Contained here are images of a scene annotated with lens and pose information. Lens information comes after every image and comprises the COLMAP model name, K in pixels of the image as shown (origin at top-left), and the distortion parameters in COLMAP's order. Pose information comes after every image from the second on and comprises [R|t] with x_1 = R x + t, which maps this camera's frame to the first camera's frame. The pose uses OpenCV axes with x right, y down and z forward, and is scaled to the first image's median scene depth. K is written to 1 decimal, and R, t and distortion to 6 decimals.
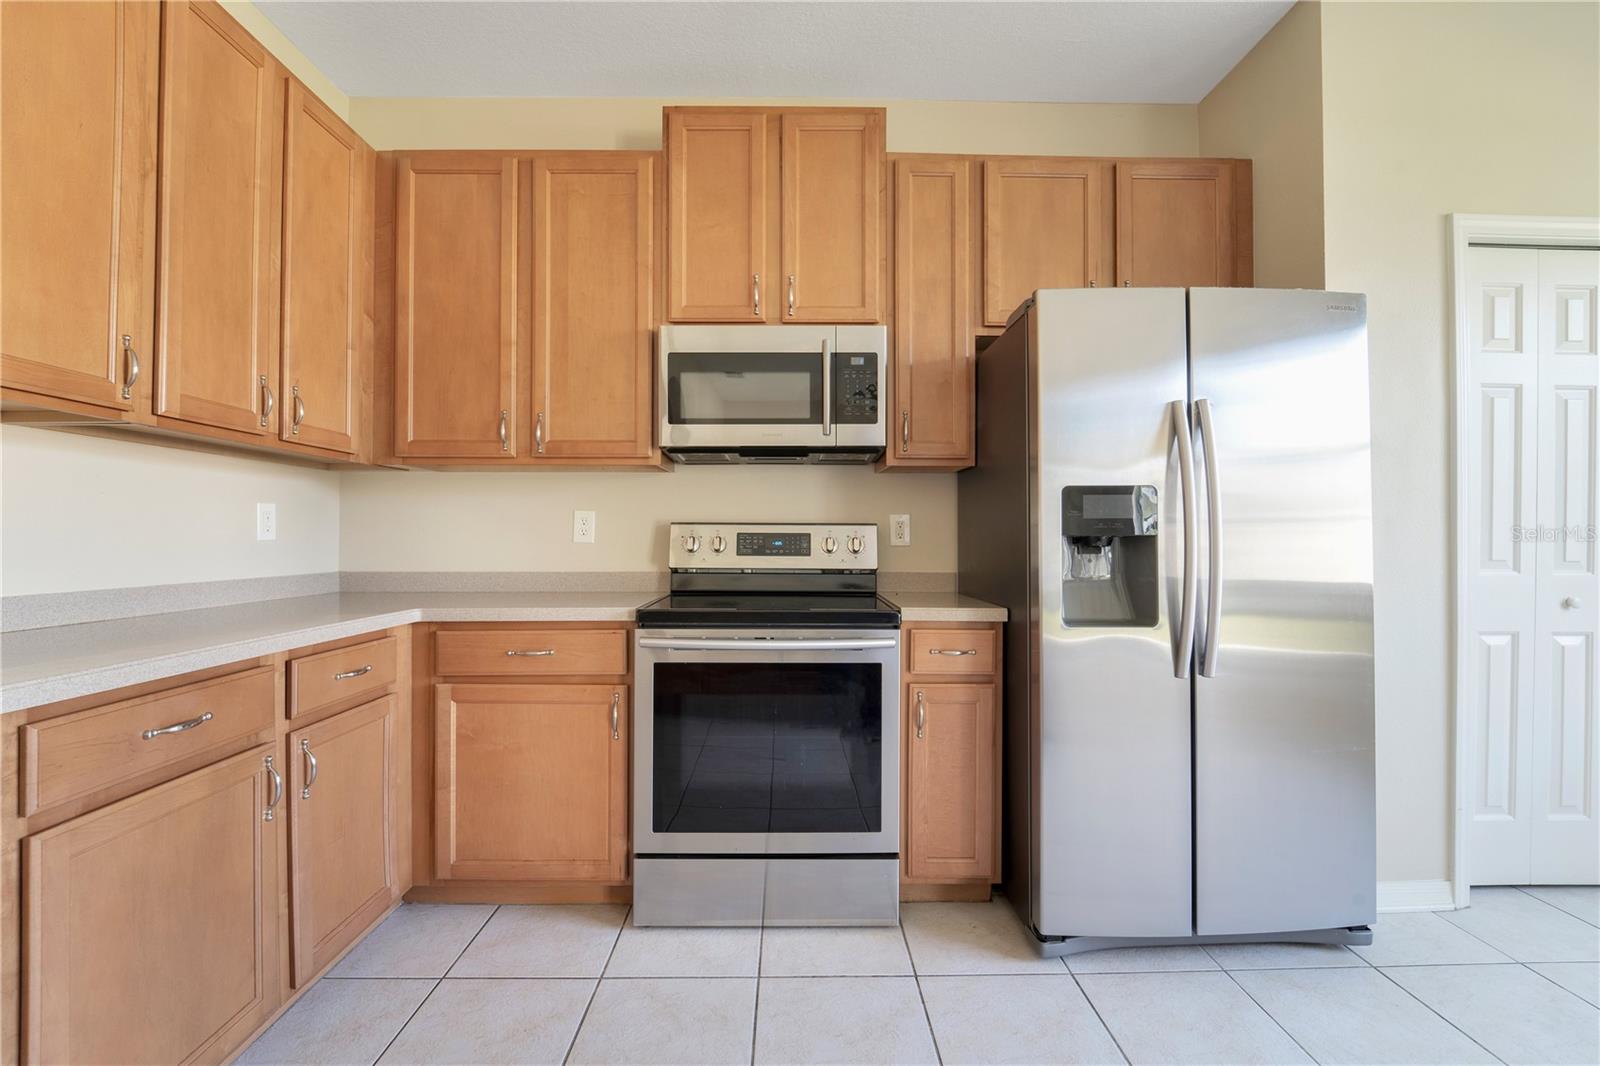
lens RADIAL K [[708.4, 0, 795.3], [0, 708.4, 524.2], [0, 0, 1]] dist [-0.001933, -0.011522]
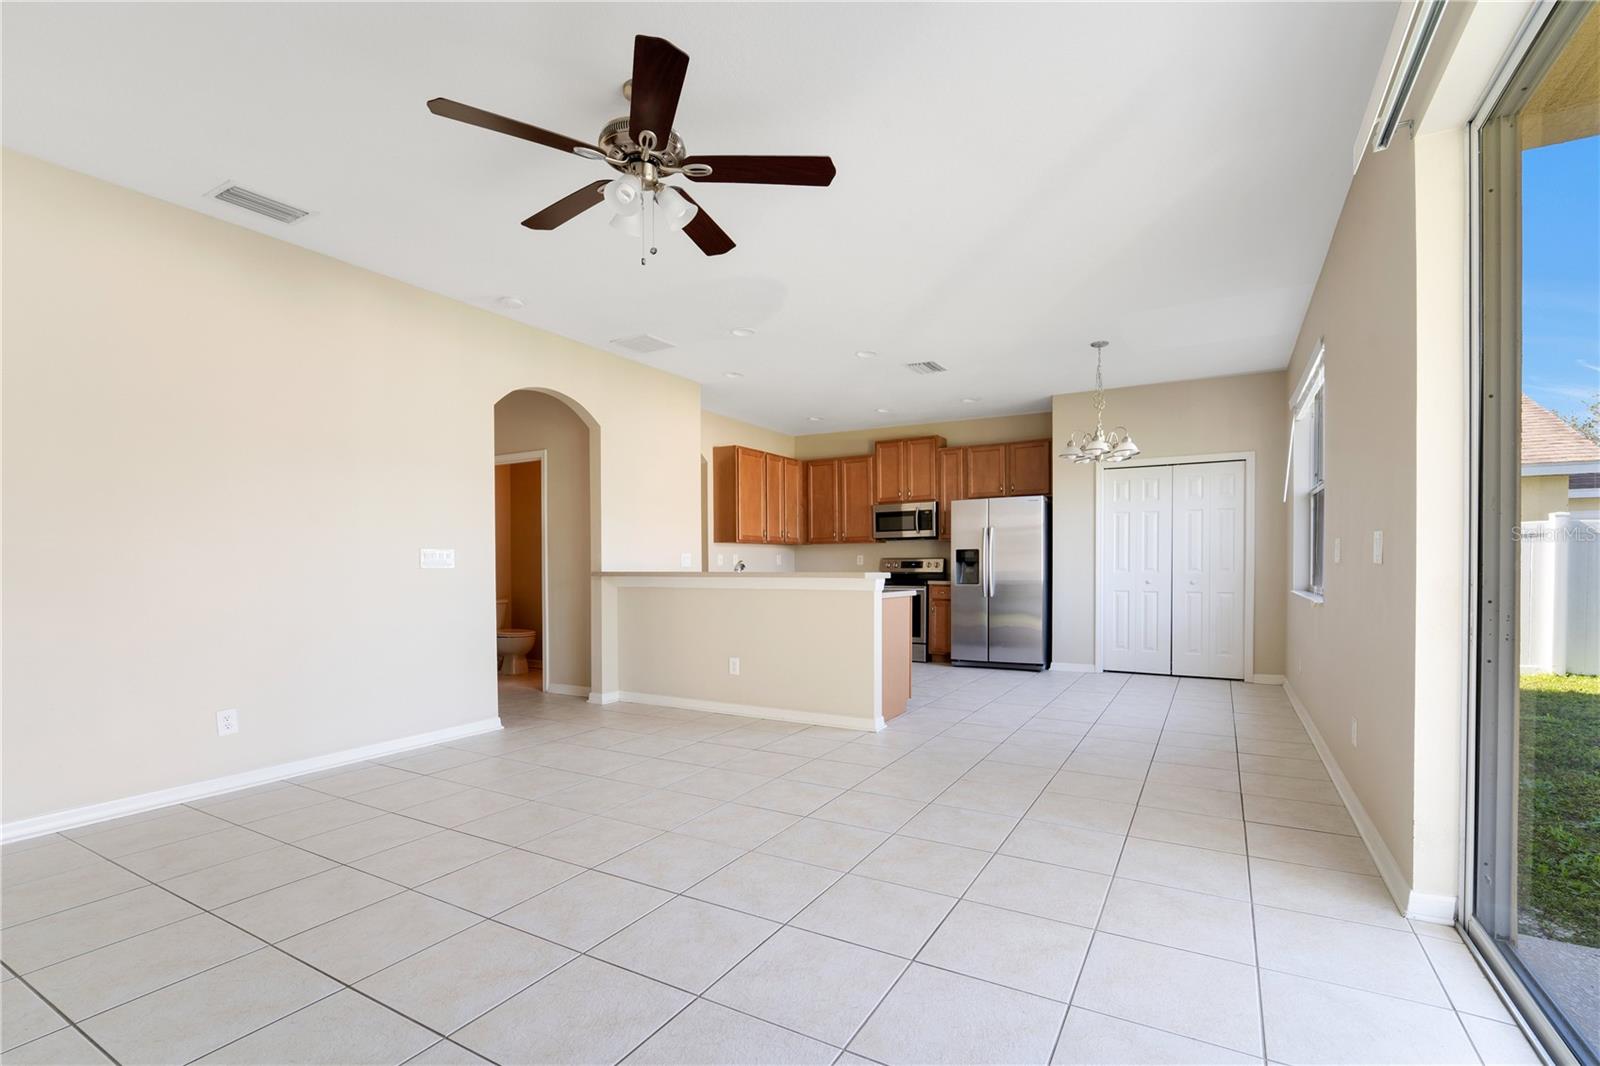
lens RADIAL K [[734.9, 0, 745.1], [0, 734.9, 577.0], [0, 0, 1]] dist [-0.001519, -0.000079]
pose [[0.844014, 0.001999, -0.536317, 1.251847], [0.019252, 0.999236, 0.034021, -0.050374], [0.535975, -0.039039, 0.843330, -2.498457]]
